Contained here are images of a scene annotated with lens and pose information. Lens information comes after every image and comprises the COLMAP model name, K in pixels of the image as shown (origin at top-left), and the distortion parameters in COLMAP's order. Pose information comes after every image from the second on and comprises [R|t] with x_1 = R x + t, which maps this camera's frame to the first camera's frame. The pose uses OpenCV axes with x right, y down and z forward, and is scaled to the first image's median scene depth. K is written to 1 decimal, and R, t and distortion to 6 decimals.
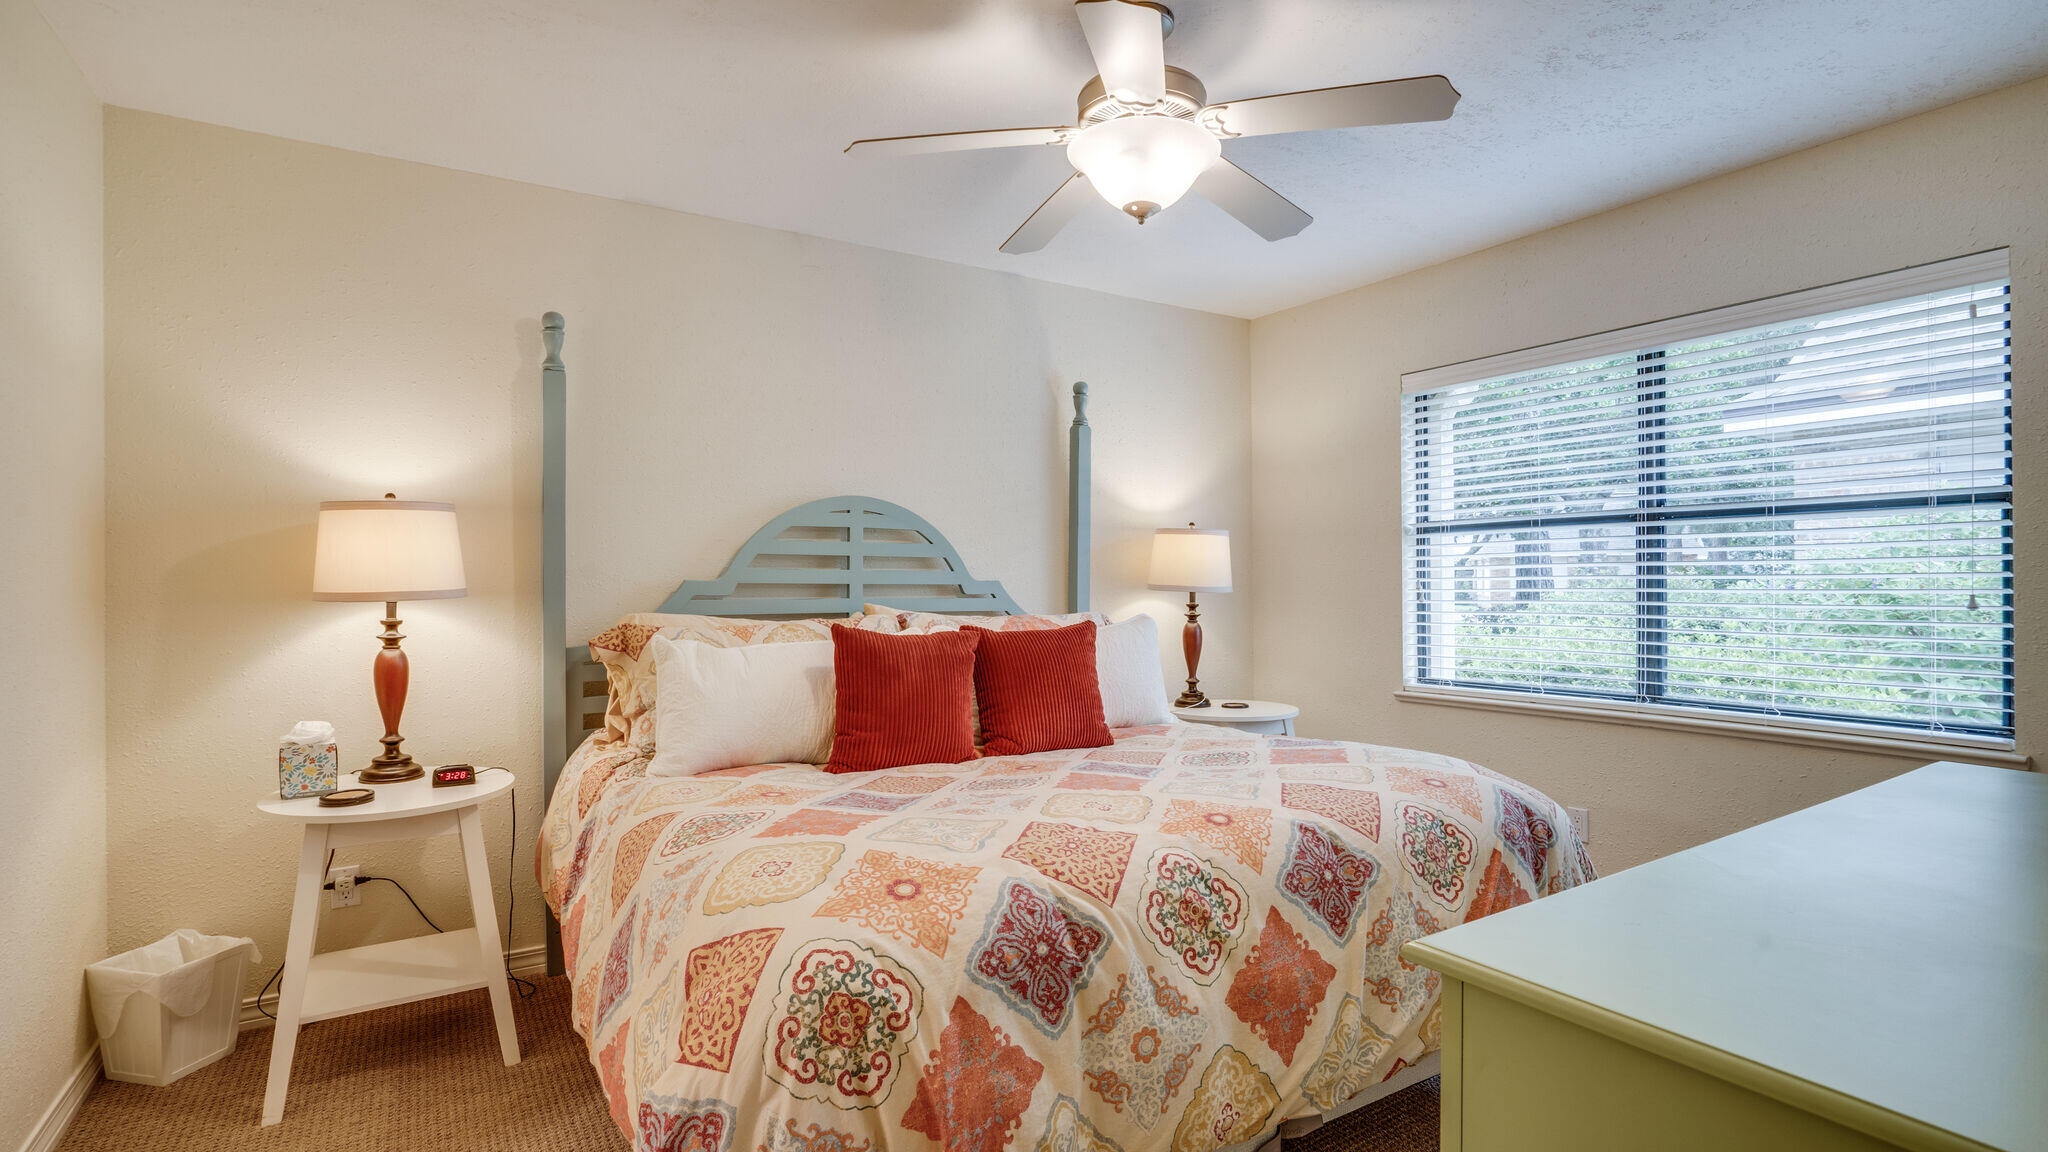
lens RADIAL K [[942.9, 0, 1005.4], [0, 942.9, 574.1], [0, 0, 1]] dist [-0.041466, 0.001438]
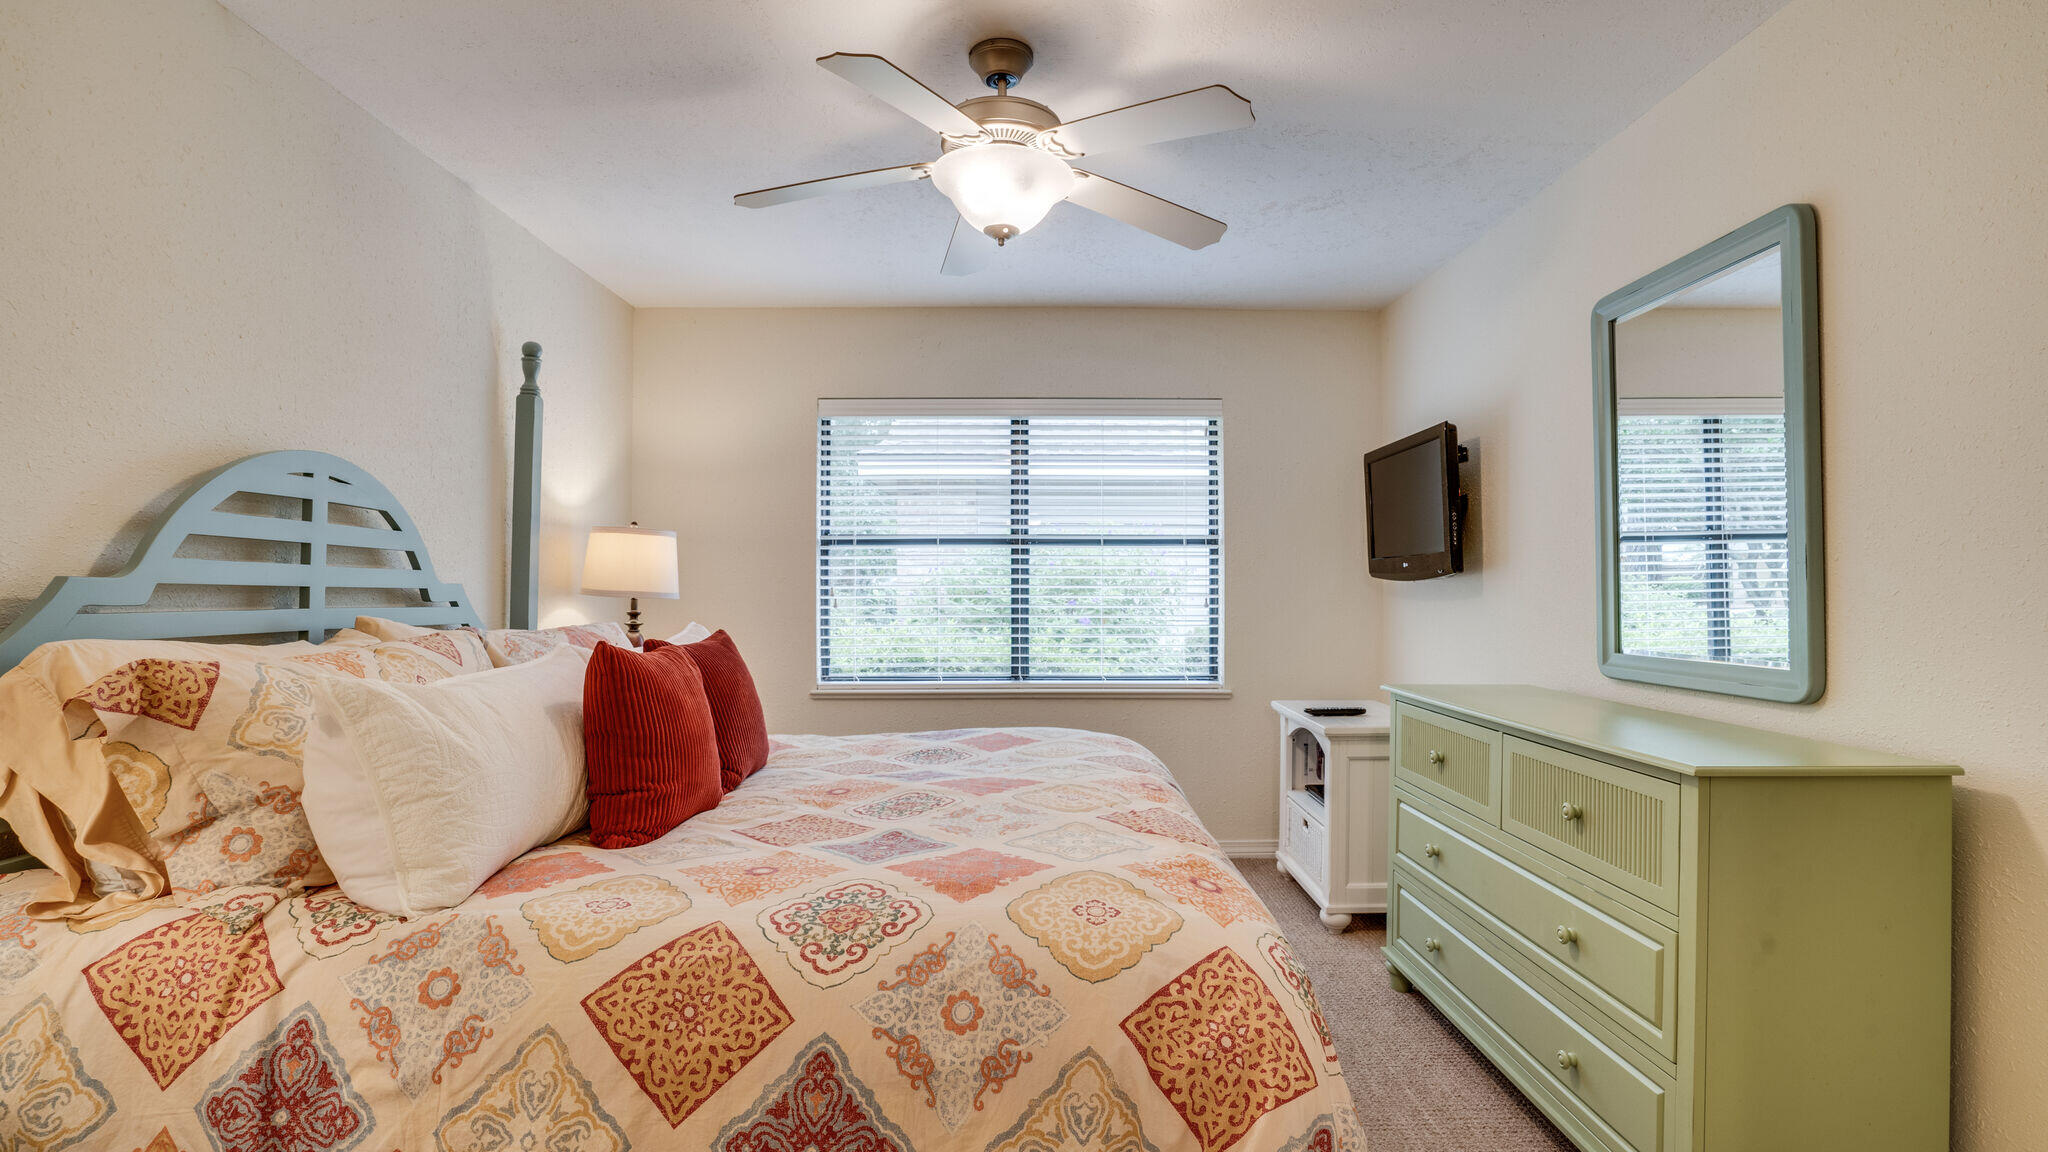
lens RADIAL K [[942.9, 0, 1002.9], [0, 942.9, 586.7], [0, 0, 1]] dist [-0.041466, 0.001438]
pose [[0.548773, 0.007784, 0.835935, -0.464073], [-0.012281, 0.999924, -0.001249, 0.005557], [-0.835881, -0.009581, 0.548827, 0.265478]]
